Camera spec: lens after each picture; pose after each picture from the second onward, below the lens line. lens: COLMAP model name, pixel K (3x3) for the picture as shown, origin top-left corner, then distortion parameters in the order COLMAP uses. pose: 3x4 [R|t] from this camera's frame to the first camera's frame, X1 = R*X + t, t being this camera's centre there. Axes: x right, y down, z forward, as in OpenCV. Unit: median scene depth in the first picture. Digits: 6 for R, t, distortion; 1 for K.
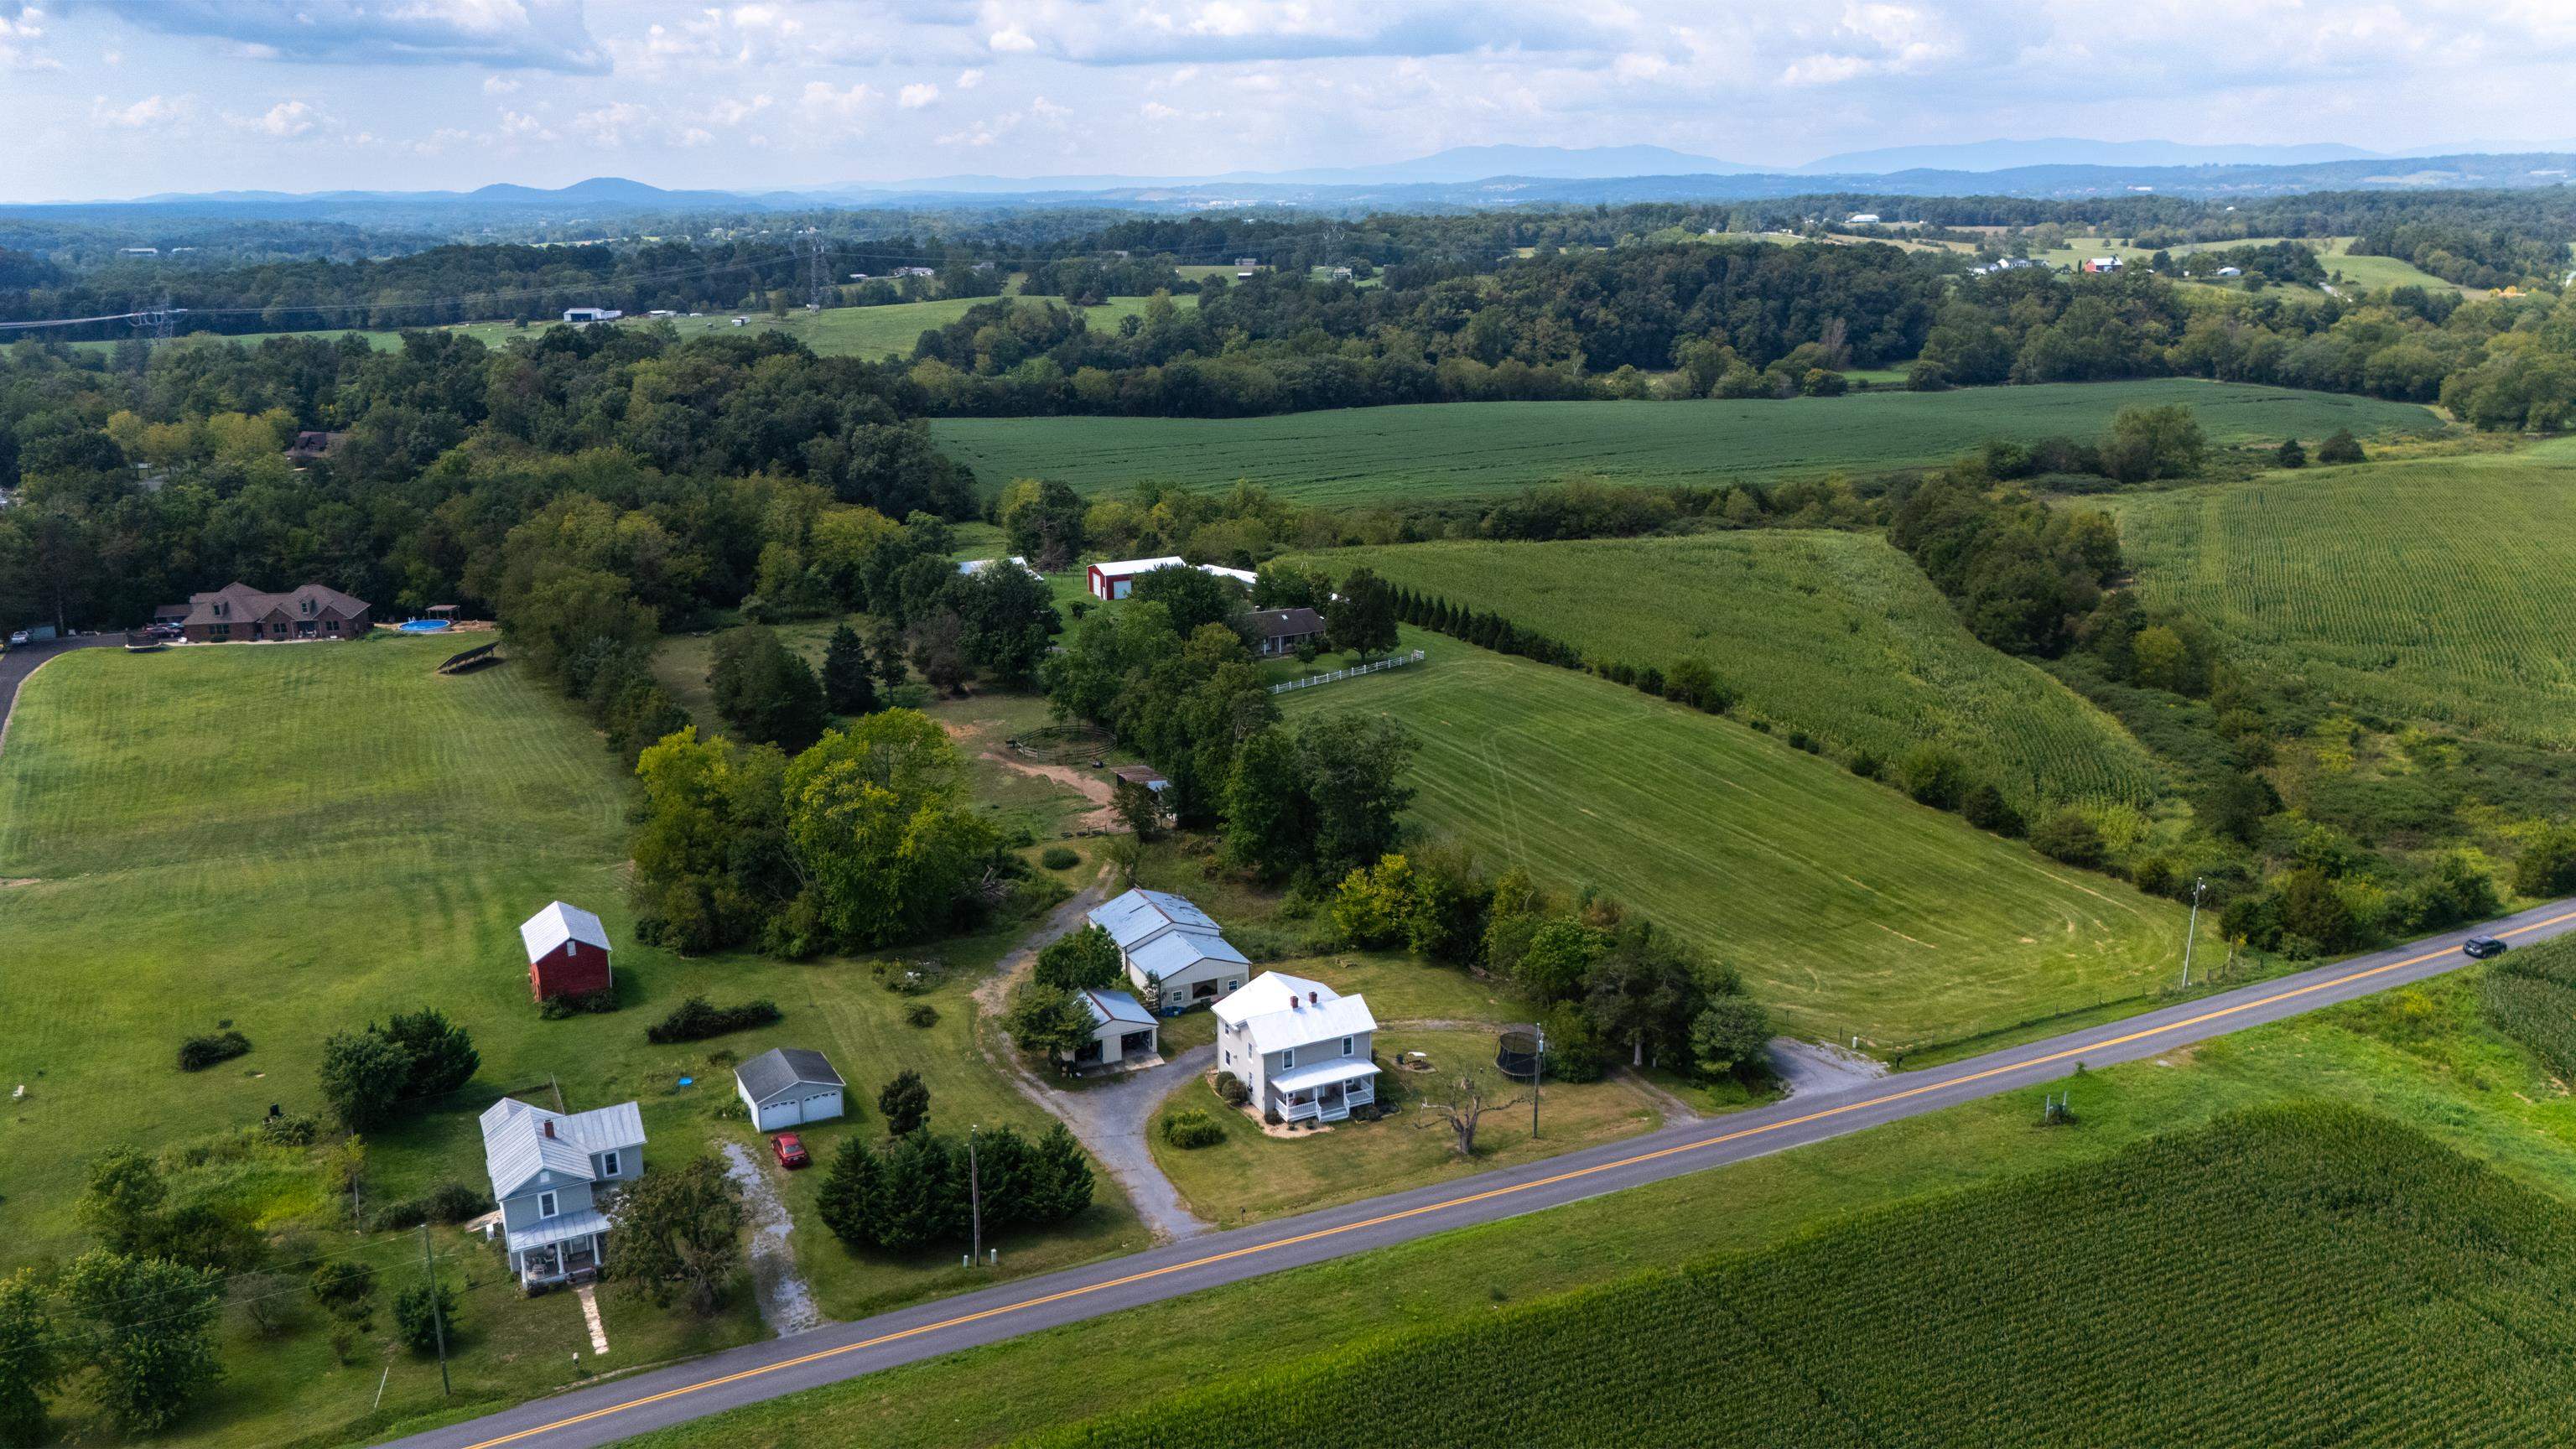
lens RADIAL K [[1908.2, 0, 1290.1], [0, 1908.2, 732.8], [0, 0, 1]] dist [0.072437, -0.077304]
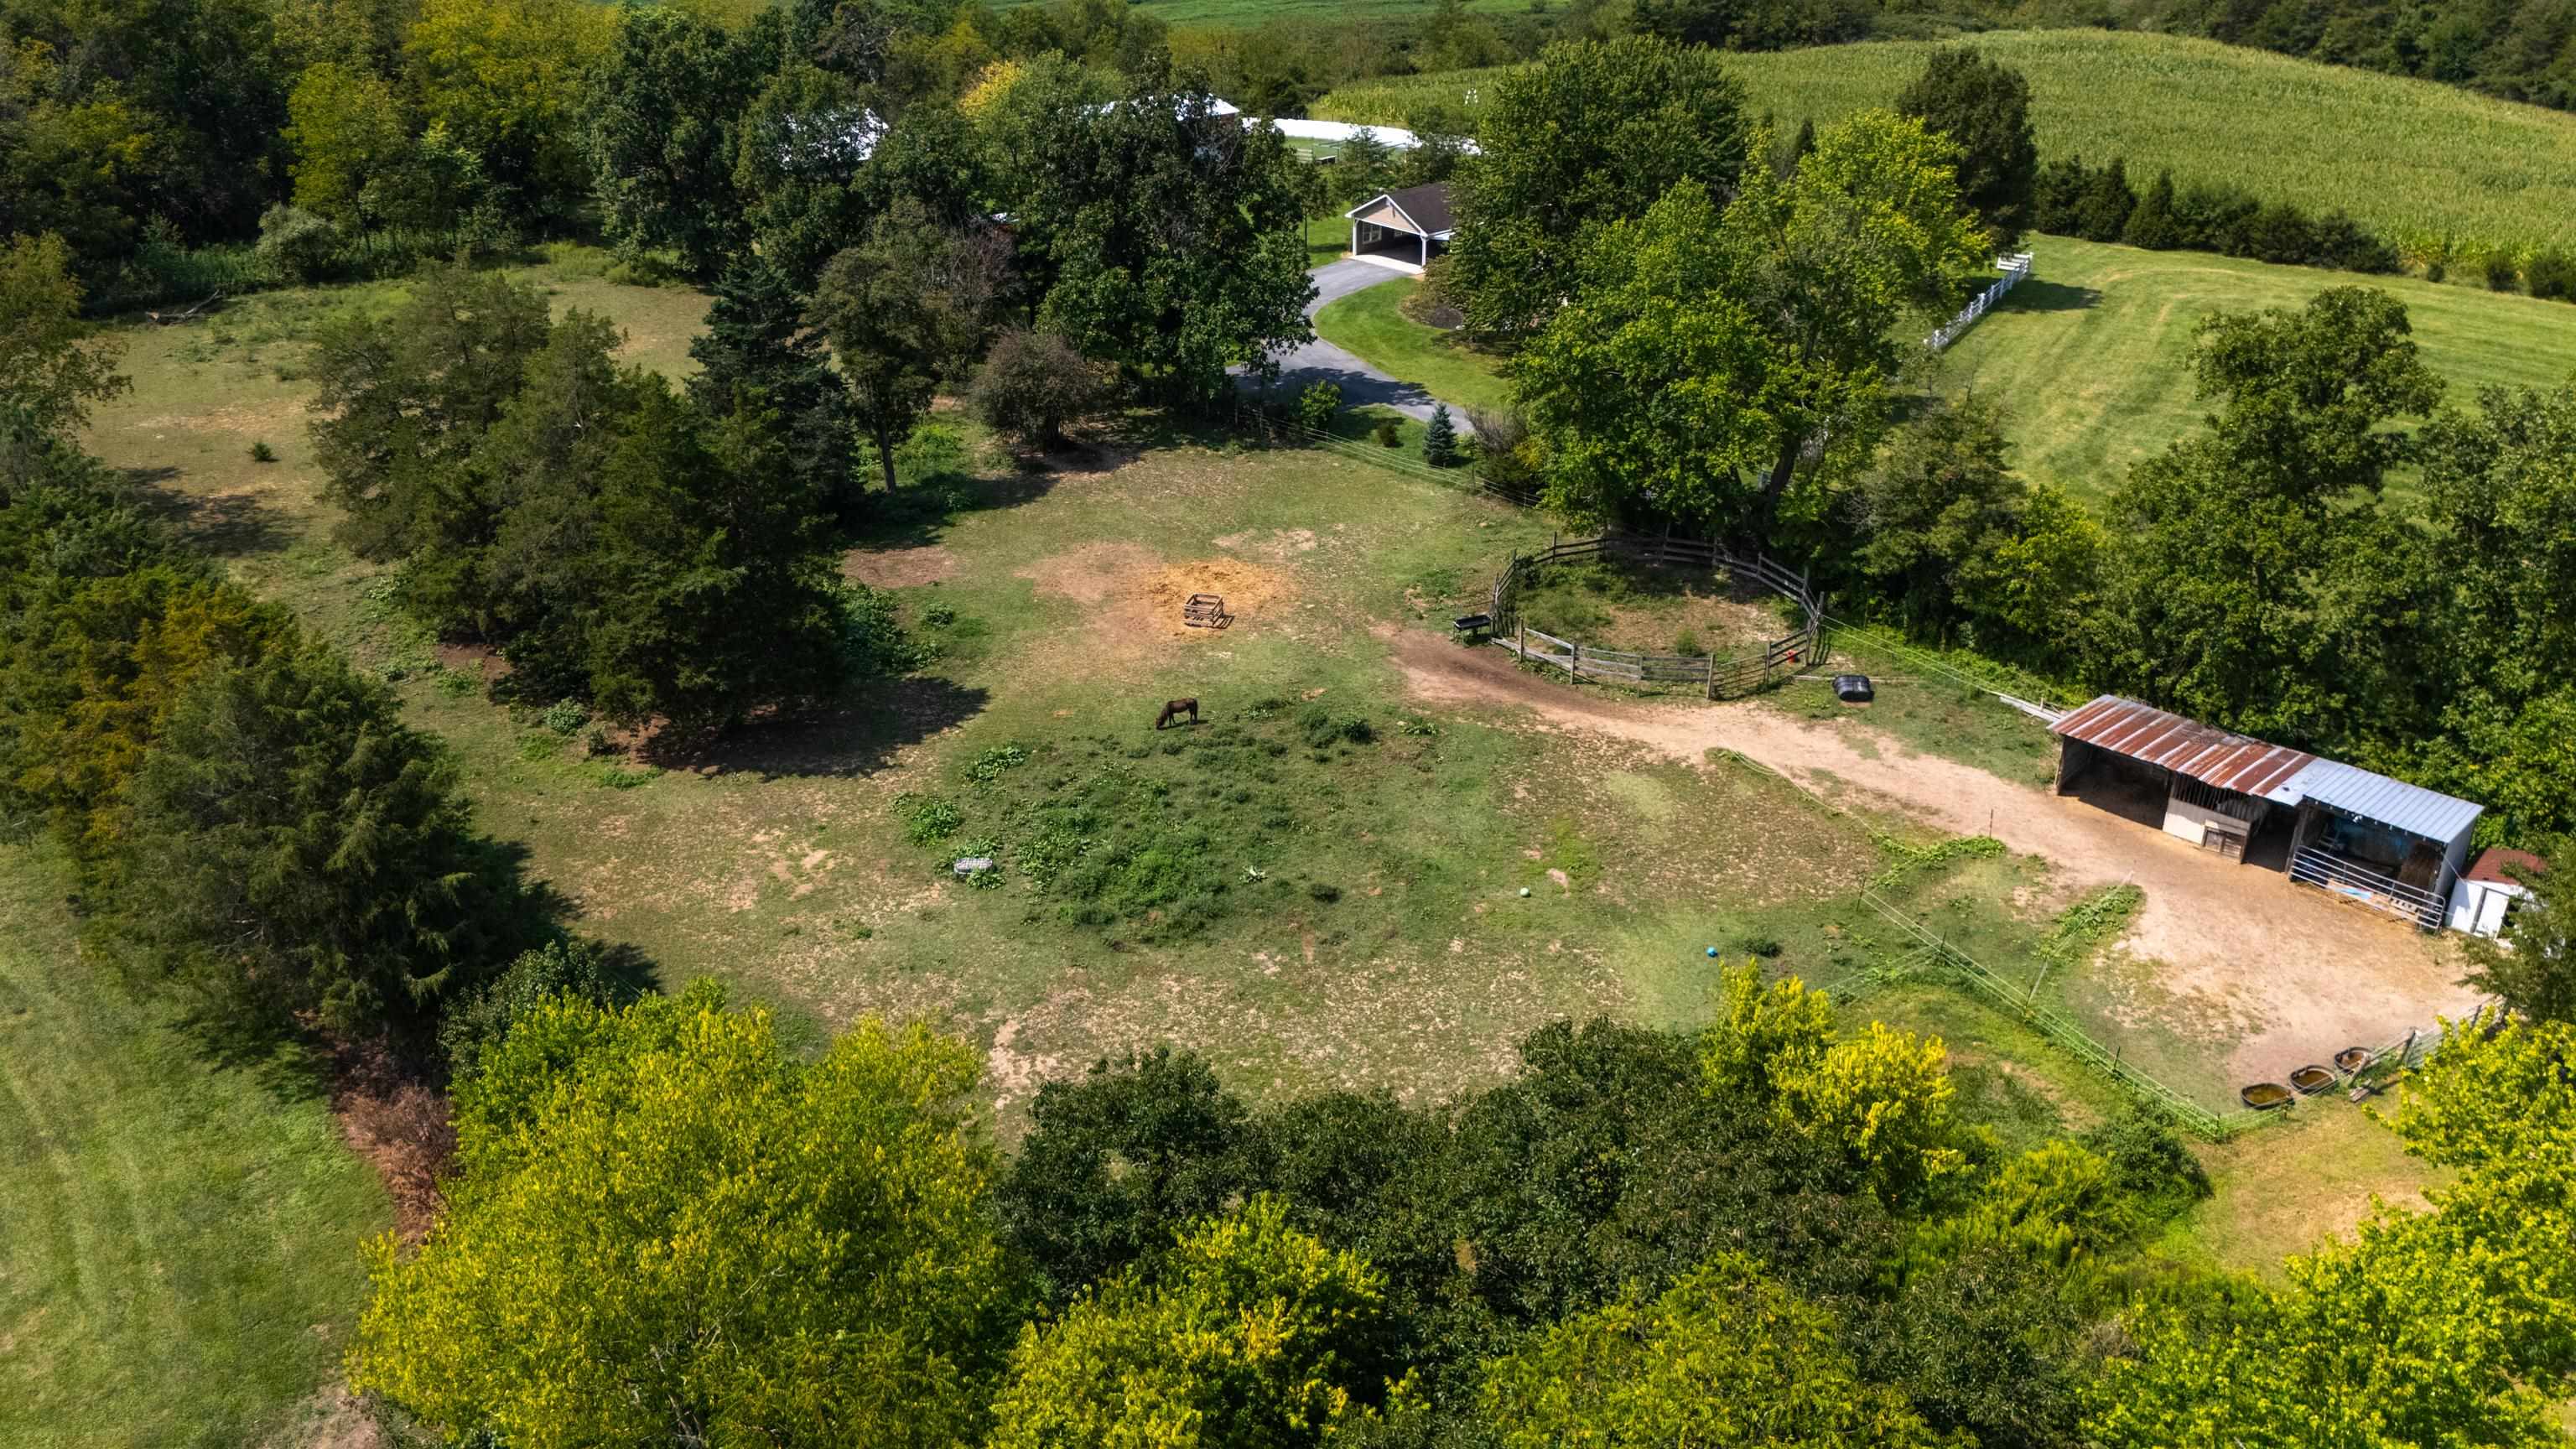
lens RADIAL K [[1908.2, 0, 1282.2], [0, 1908.2, 726.0], [0, 0, 1]] dist [0.072437, -0.077304]
pose [[0.961616, -0.115322, 0.248987, -0.339086], [0.066788, 0.978476, 0.195254, -0.054385], [-0.266145, -0.171130, 0.948621, 0.956116]]
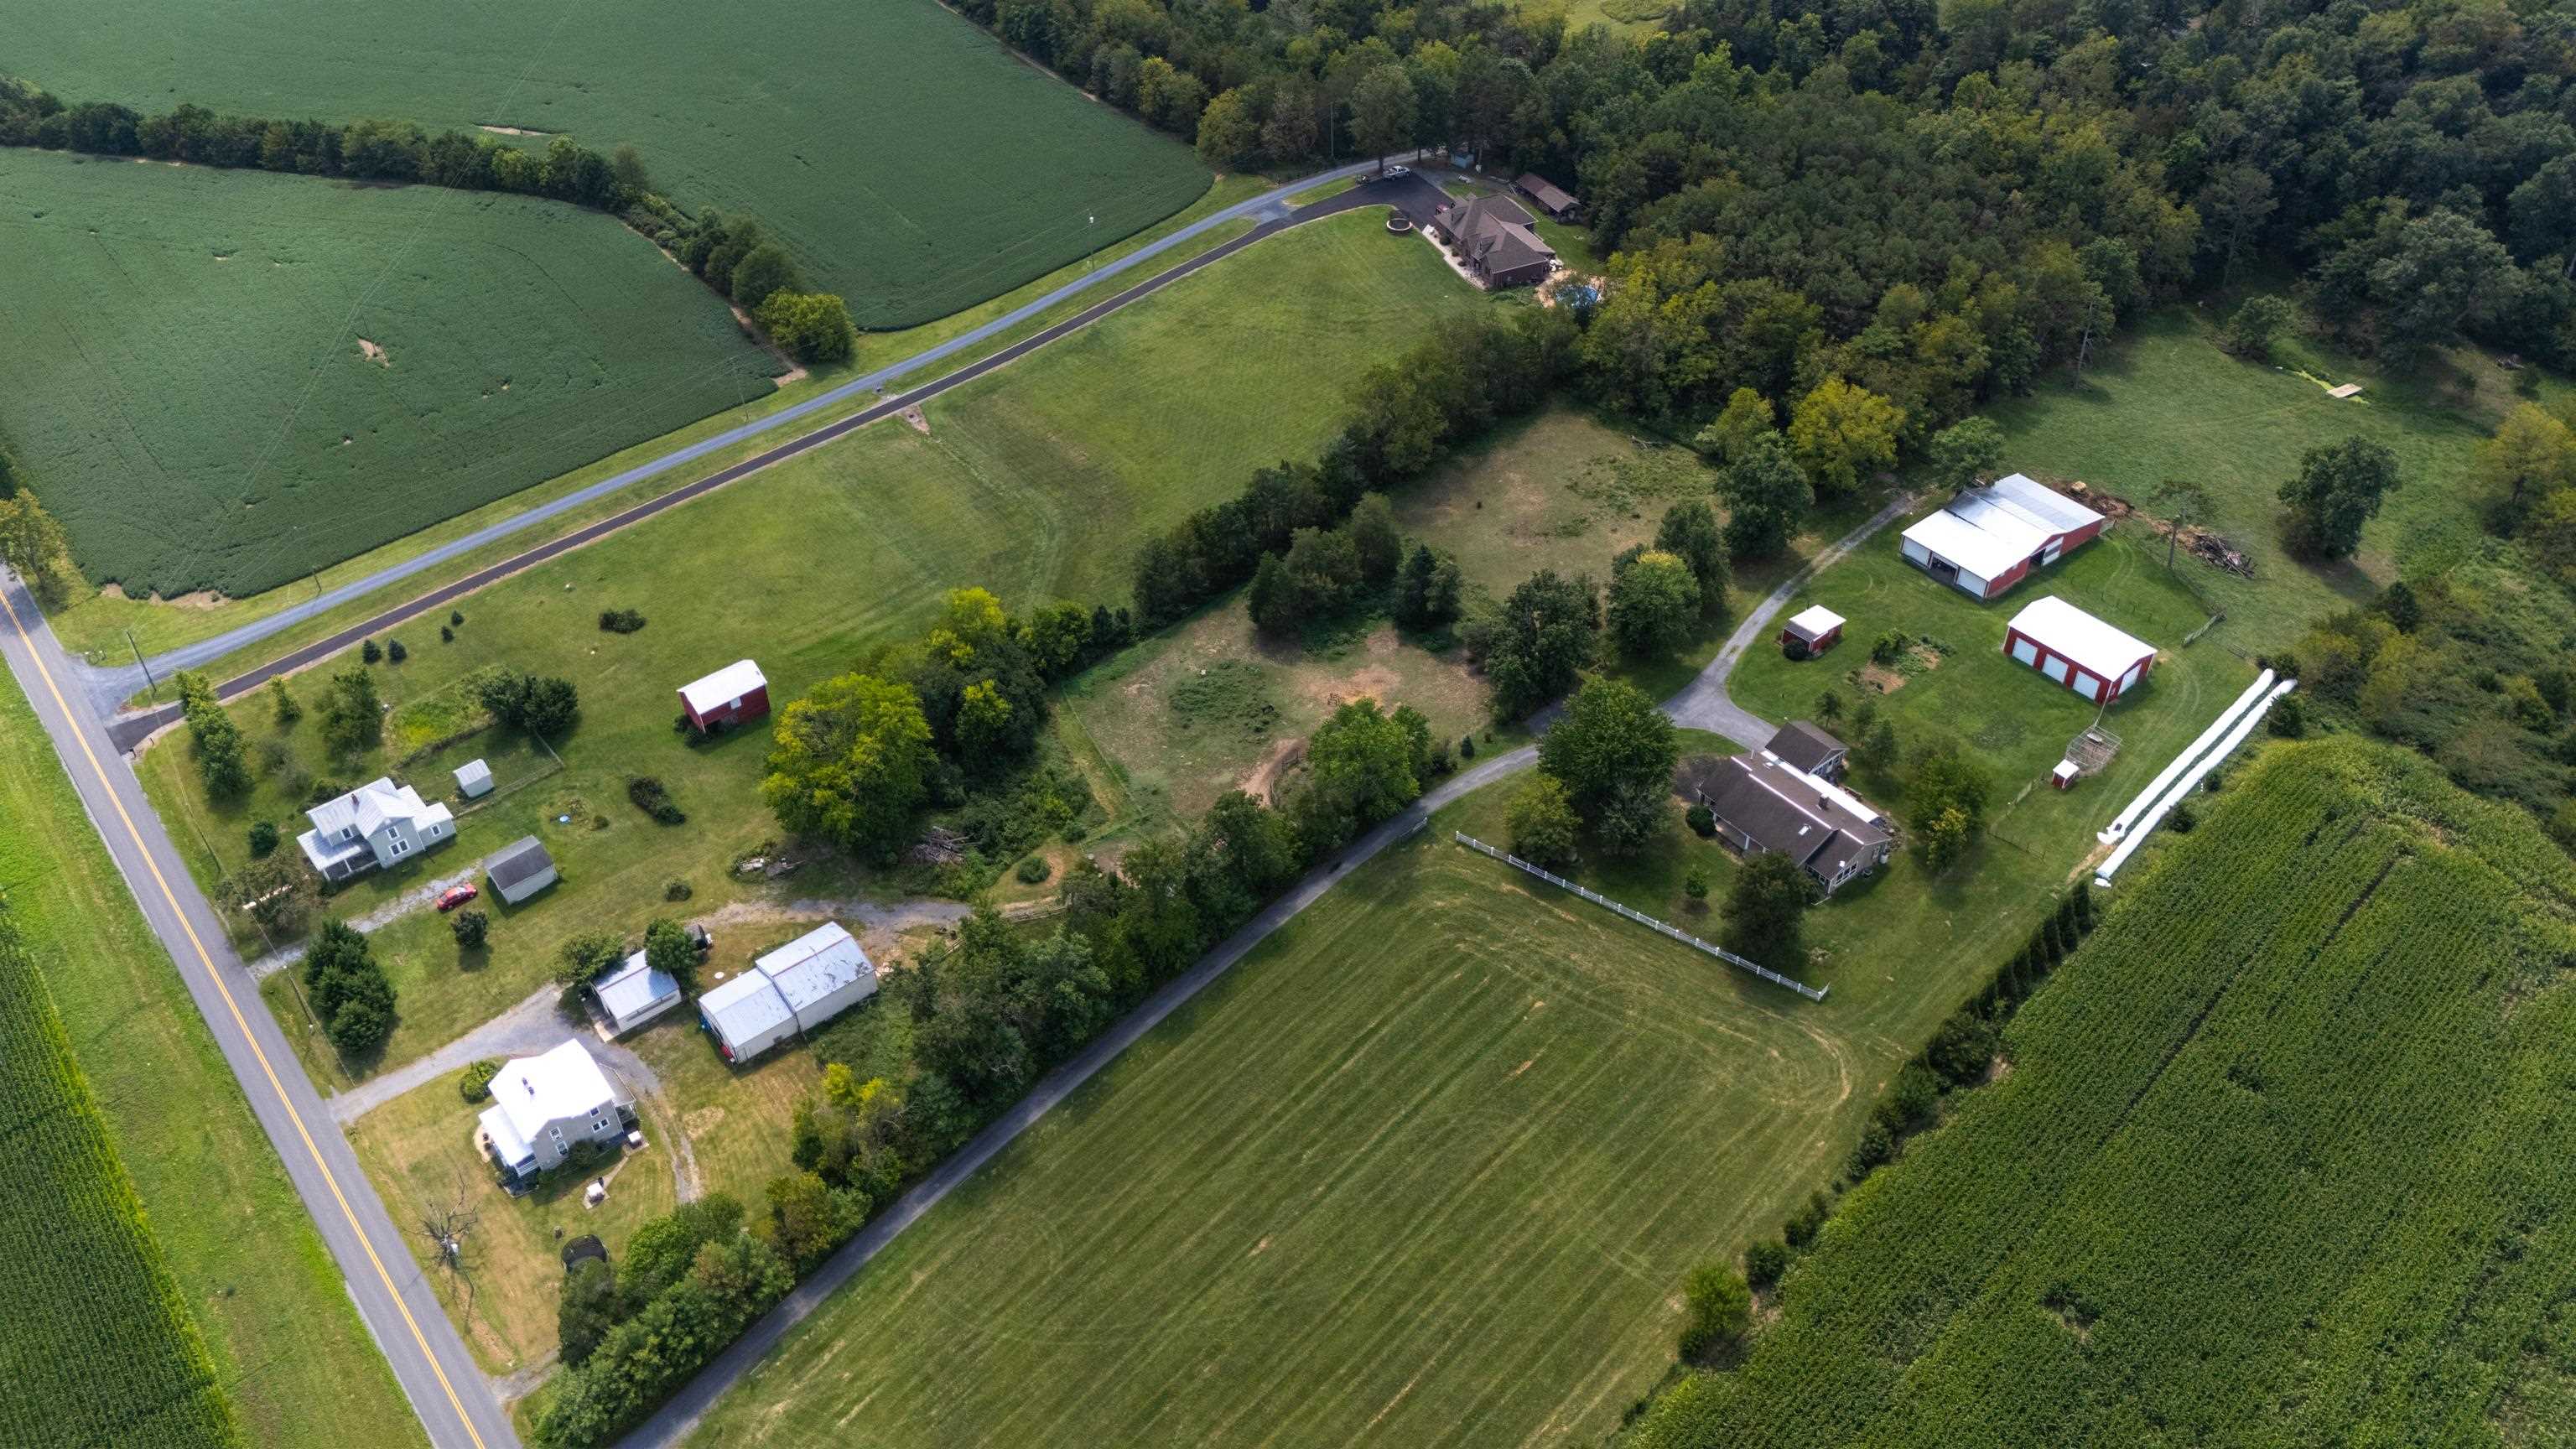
lens RADIAL K [[1908.2, 0, 1286.5], [0, 1908.2, 731.6], [0, 0, 1]] dist [0.072437, -0.077304]
pose [[0.228593, 0.636378, -0.736728, 0.796031], [-0.237954, 0.770336, 0.591575, -0.803516], [0.943993, 0.040078, 0.327522, 0.872101]]
